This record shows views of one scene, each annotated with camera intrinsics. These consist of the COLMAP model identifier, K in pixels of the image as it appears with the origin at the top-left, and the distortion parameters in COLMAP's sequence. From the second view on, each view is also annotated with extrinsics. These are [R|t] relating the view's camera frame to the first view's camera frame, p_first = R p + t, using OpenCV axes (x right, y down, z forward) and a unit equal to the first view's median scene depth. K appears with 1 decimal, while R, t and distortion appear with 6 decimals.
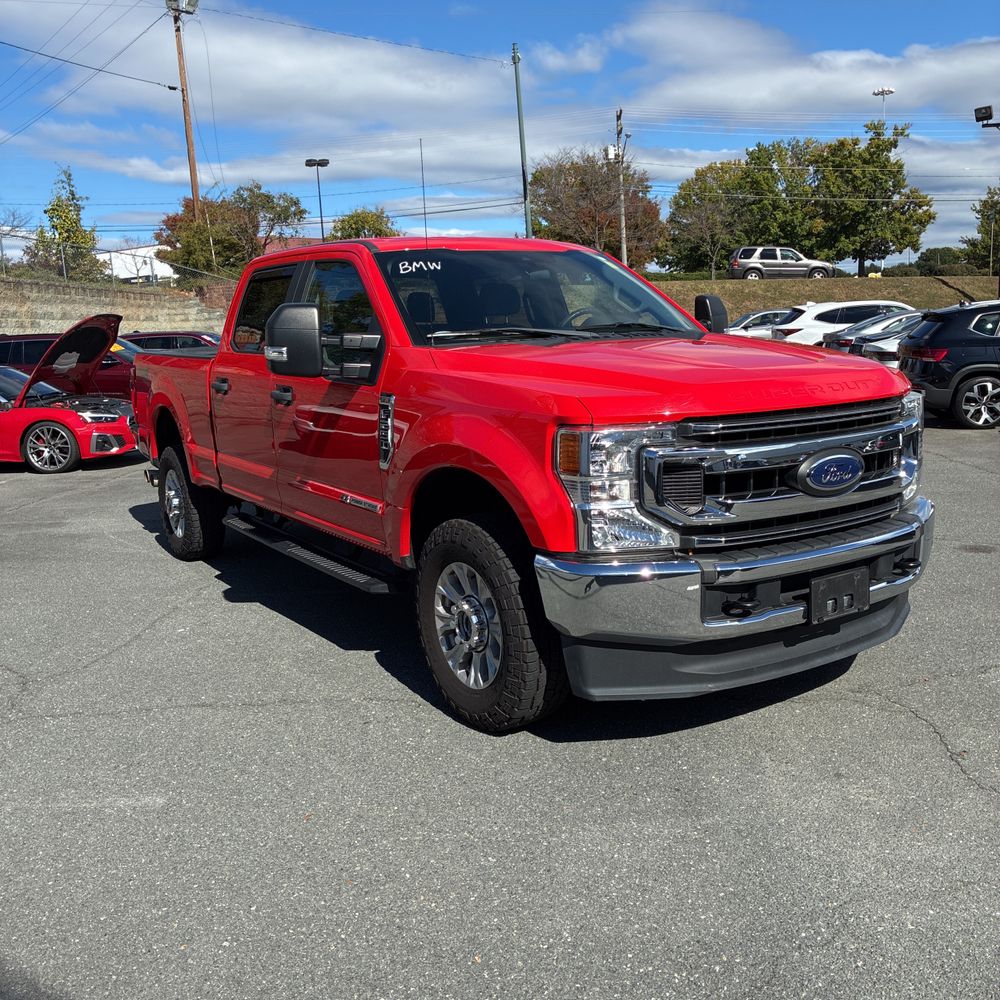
lens RADIAL K [[1012.5, 0, 500.0], [0, 1012.5, 500.0], [0, 0, 1]] dist [0.020702, 0.007635]
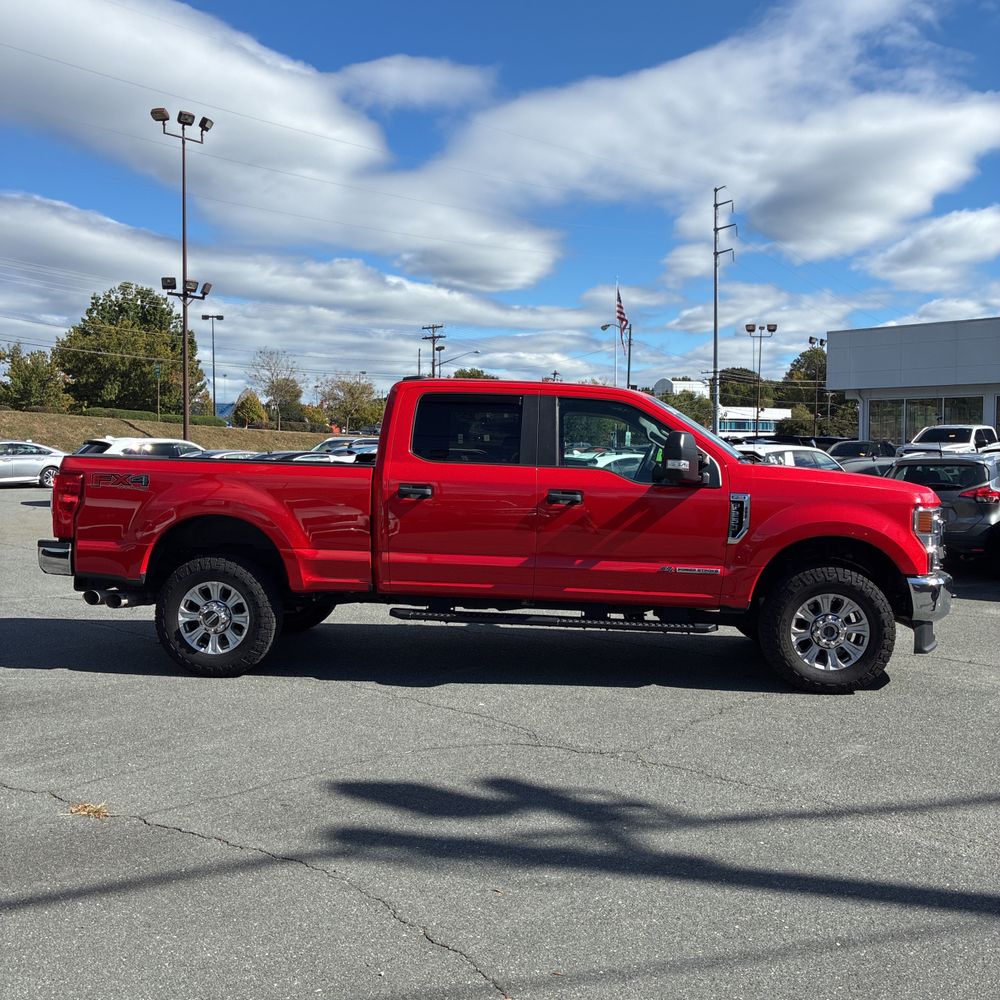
lens RADIAL K [[1012.5, 0, 500.0], [0, 1012.5, 500.0], [0, 0, 1]] dist [0.020702, 0.007635]
pose [[0.622741, 0.013300, 0.782315, -0.878227], [0.093244, 0.991469, -0.091081, 0.005381], [-0.776852, 0.129666, 0.616188, 0.194589]]
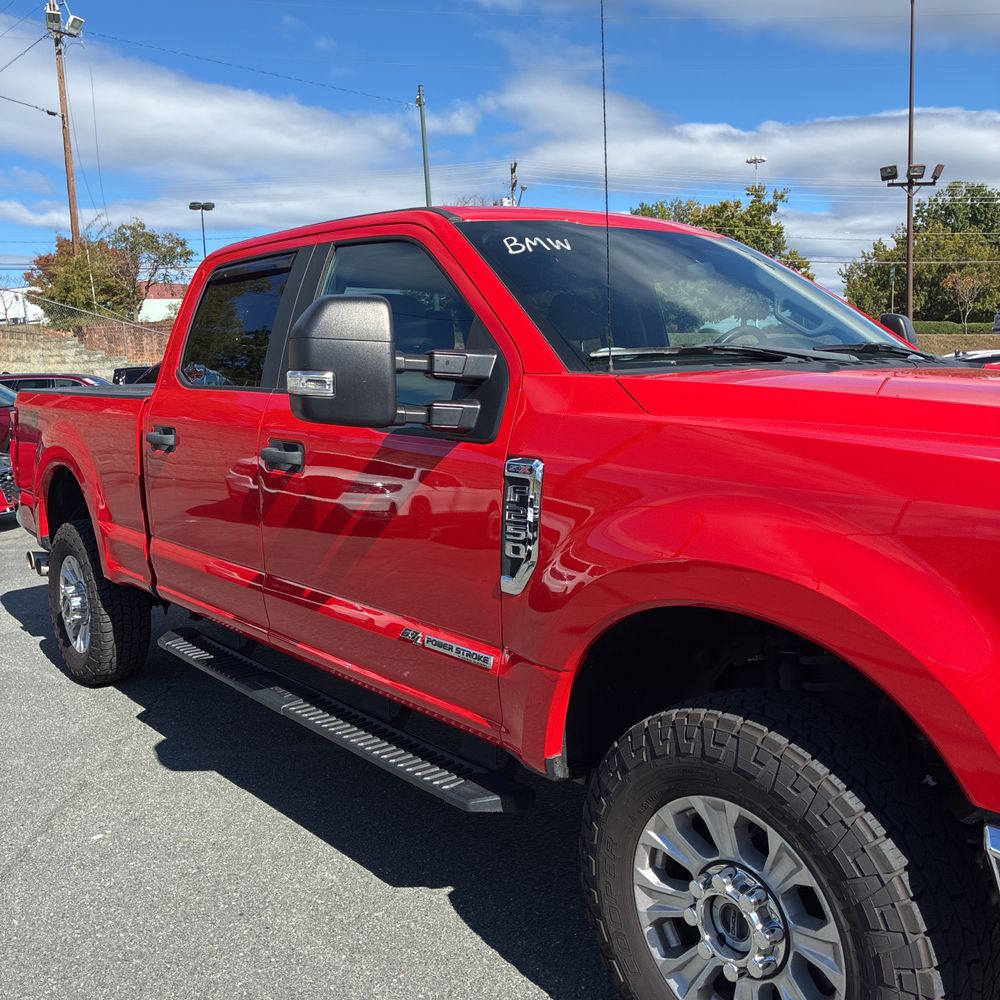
lens RADIAL K [[1014.6, 0, 482.4], [0, 1014.6, 498.7], [0, 0, 1]] dist [0.042043, -0.034247]
pose [[0.995140, 0.003866, 0.098397, -0.107860], [0.001232, 0.998662, -0.051690, -0.031663], [-0.098465, 0.051560, 0.993804, 0.263774]]
